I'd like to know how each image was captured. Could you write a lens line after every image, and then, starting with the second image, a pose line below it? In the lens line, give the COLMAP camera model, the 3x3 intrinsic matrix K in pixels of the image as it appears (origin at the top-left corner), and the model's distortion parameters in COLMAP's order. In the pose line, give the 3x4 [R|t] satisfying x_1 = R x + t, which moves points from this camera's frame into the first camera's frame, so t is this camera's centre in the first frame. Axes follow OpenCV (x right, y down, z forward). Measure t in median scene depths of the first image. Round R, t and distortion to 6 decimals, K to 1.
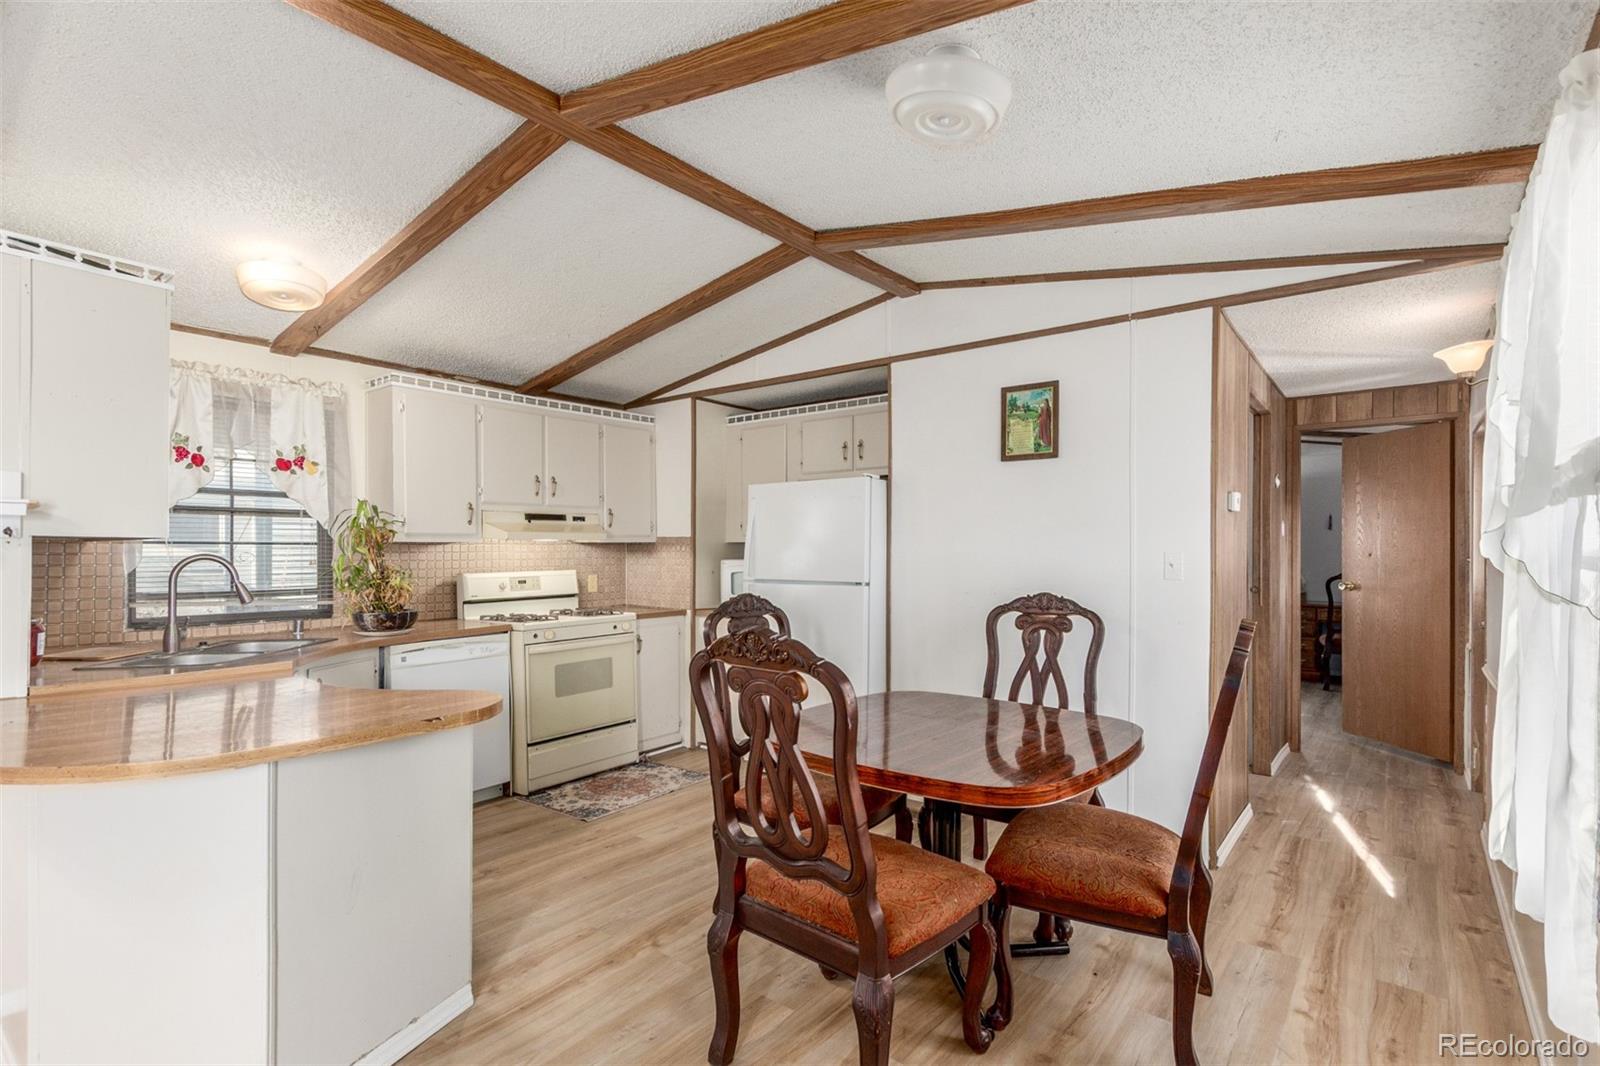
lens RADIAL K [[775.6, 0, 808.2], [0, 775.6, 545.1], [0, 0, 1]] dist [0.004430, -0.000620]
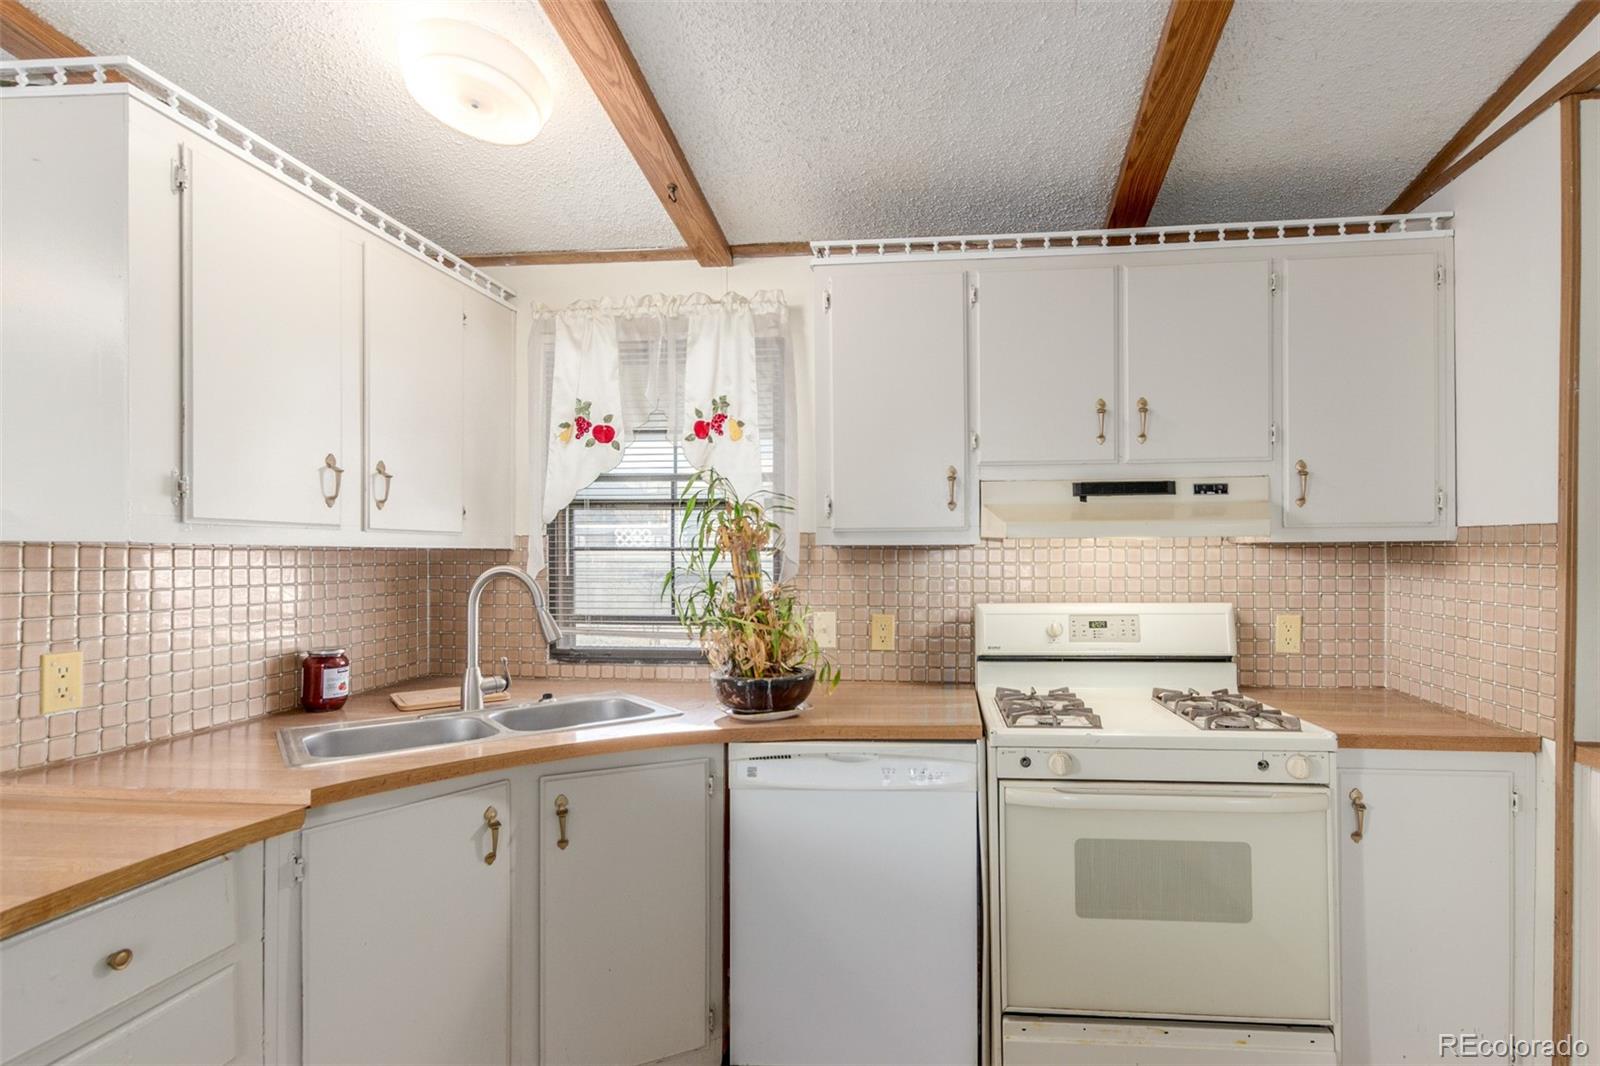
lens RADIAL K [[775.6, 0, 877.6], [0, 775.6, 556.9], [0, 0, 1]] dist [0.004430, -0.000620]
pose [[0.545648, 0.004156, -0.838004, -0.033762], [0.005107, 0.999953, 0.008285, -0.000104], [0.837999, -0.008800, 0.545601, 0.624985]]
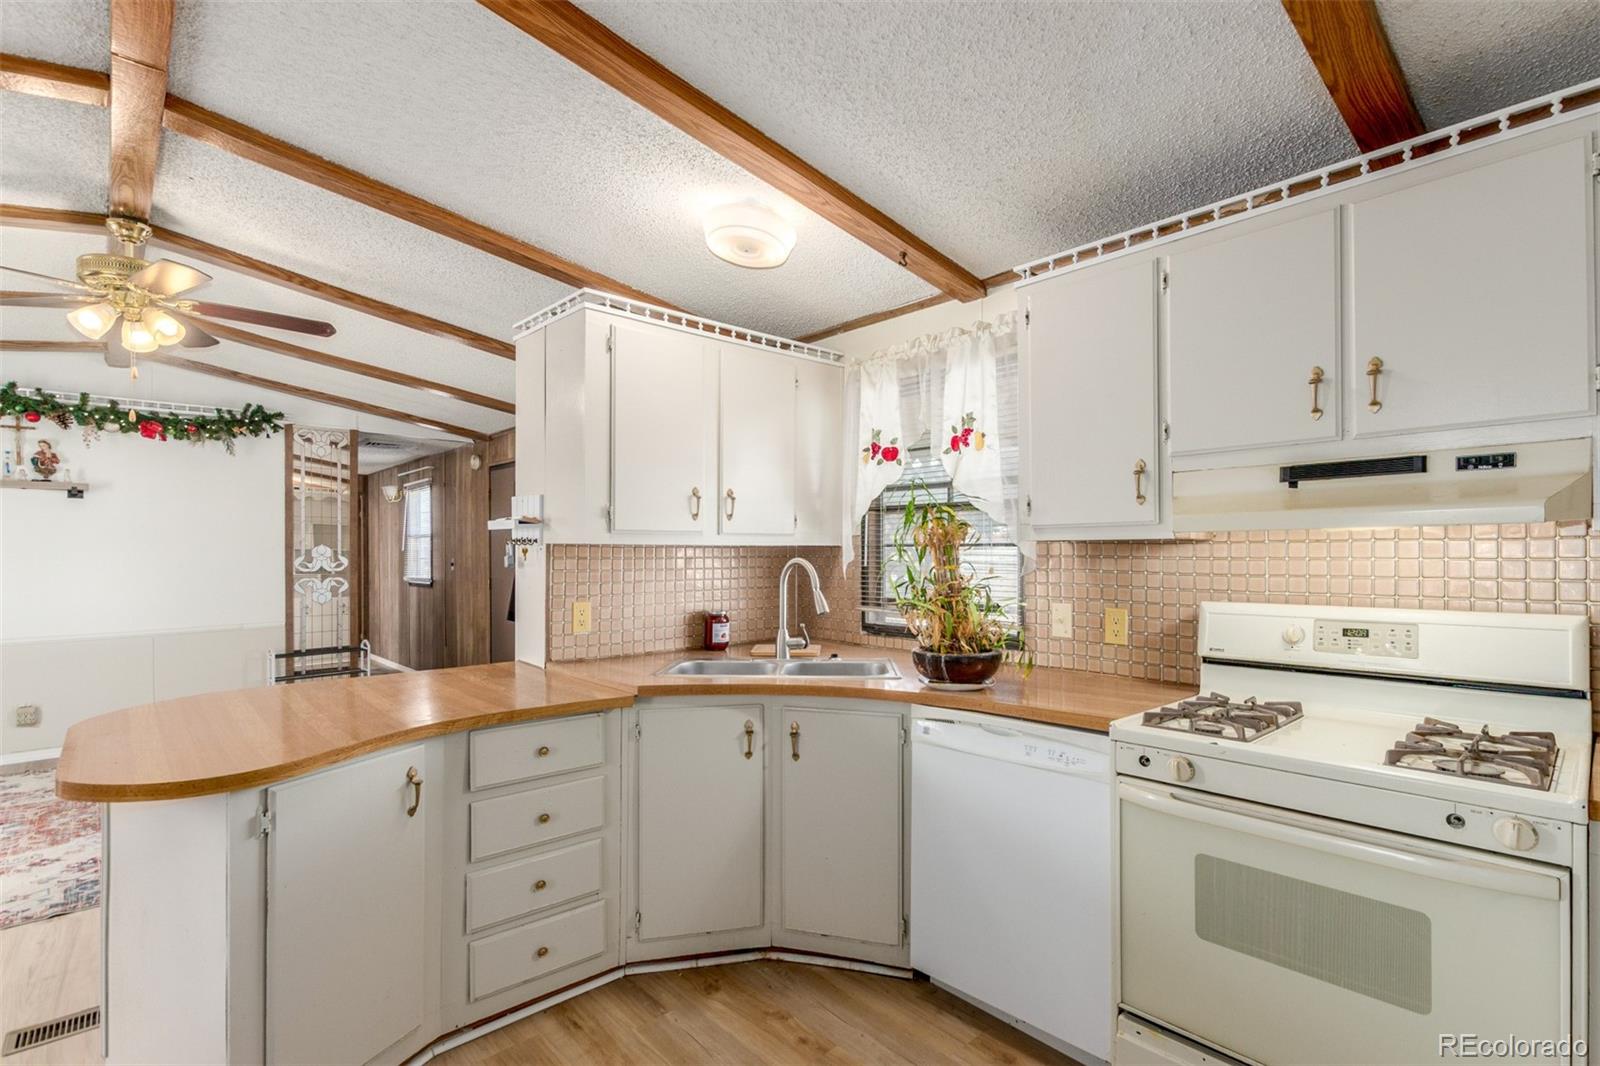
lens RADIAL K [[748.2, 0, 795.4], [0, 748.2, 544.2], [0, 0, 1]] dist [0.016928, -0.002339]
pose [[-0.162522, -0.005346, -0.986690, 0.071663], [0.009920, 0.999926, -0.007052, 0.000717], [0.986655, -0.010934, -0.162457, 0.786696]]
